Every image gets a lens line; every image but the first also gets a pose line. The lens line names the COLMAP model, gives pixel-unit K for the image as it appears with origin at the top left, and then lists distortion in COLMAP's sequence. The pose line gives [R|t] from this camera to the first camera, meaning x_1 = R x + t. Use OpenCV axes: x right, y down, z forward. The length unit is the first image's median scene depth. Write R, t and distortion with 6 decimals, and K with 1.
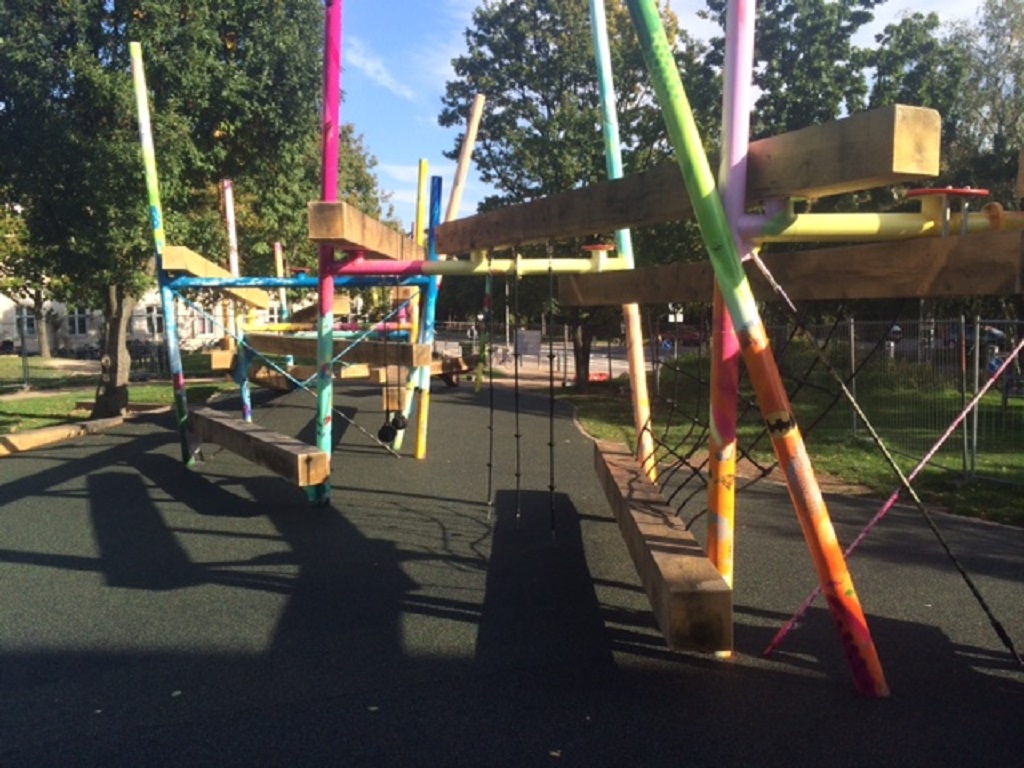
lens RADIAL K [[866.5, 0, 516.1], [0, 866.5, 385.1], [0, 0, 1]] dist [0.055015, -0.073984]
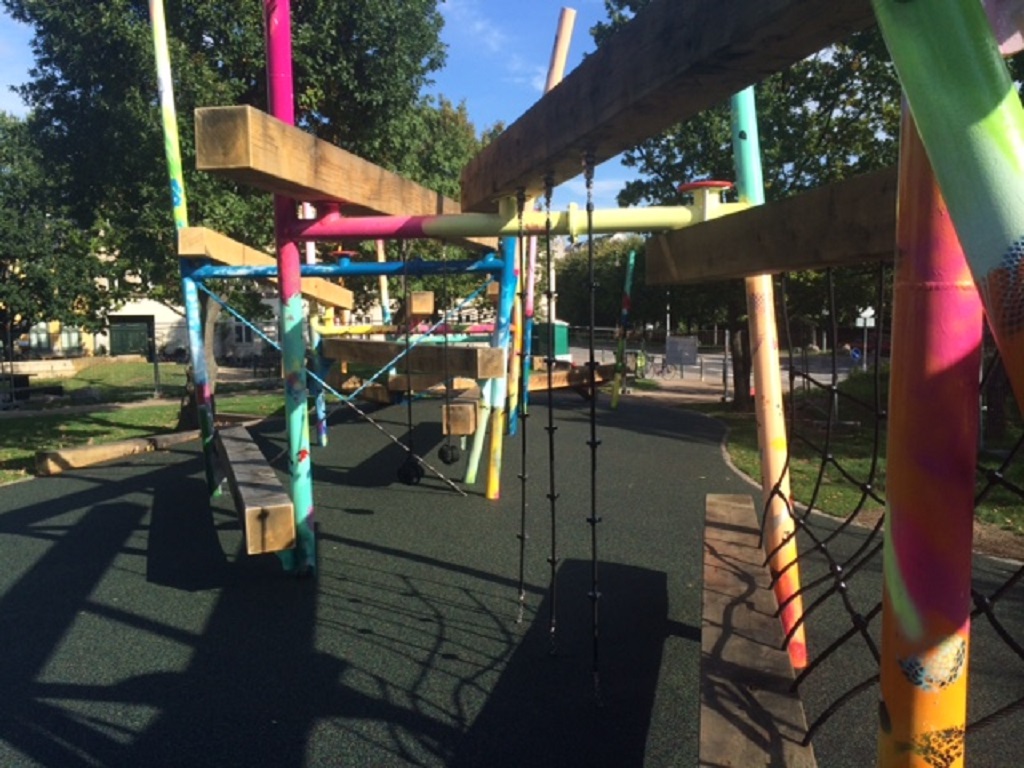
lens RADIAL K [[866.5, 0, 511.0], [0, 866.5, 369.4], [0, 0, 1]] dist [0.055015, -0.073984]
pose [[0.978508, 0.007183, -0.206084, 0.045853], [-0.013300, 0.999511, -0.028309, -0.005472], [0.205780, 0.030442, 0.978125, 0.193506]]
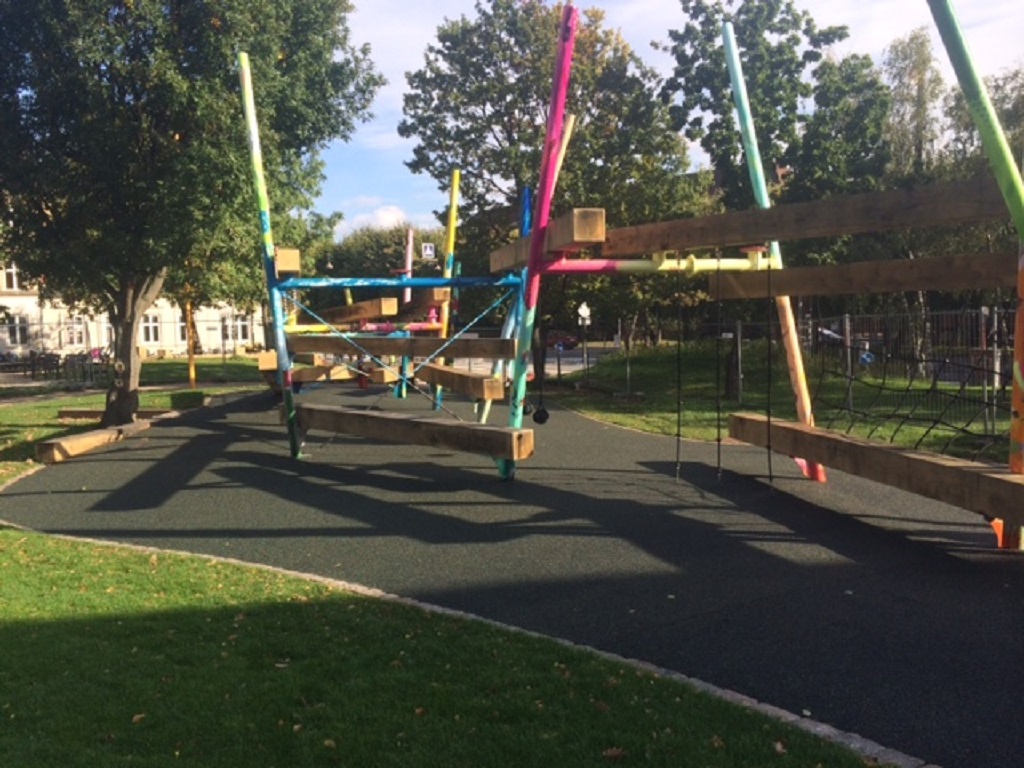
lens RADIAL K [[866.5, 0, 509.0], [0, 866.5, 377.1], [0, 0, 1]] dist [0.055015, -0.073984]
pose [[0.980930, -0.022989, 0.192995, -0.241752], [0.026651, 0.999510, -0.016399, 0.013721], [-0.192523, 0.021230, 0.981063, -0.052307]]
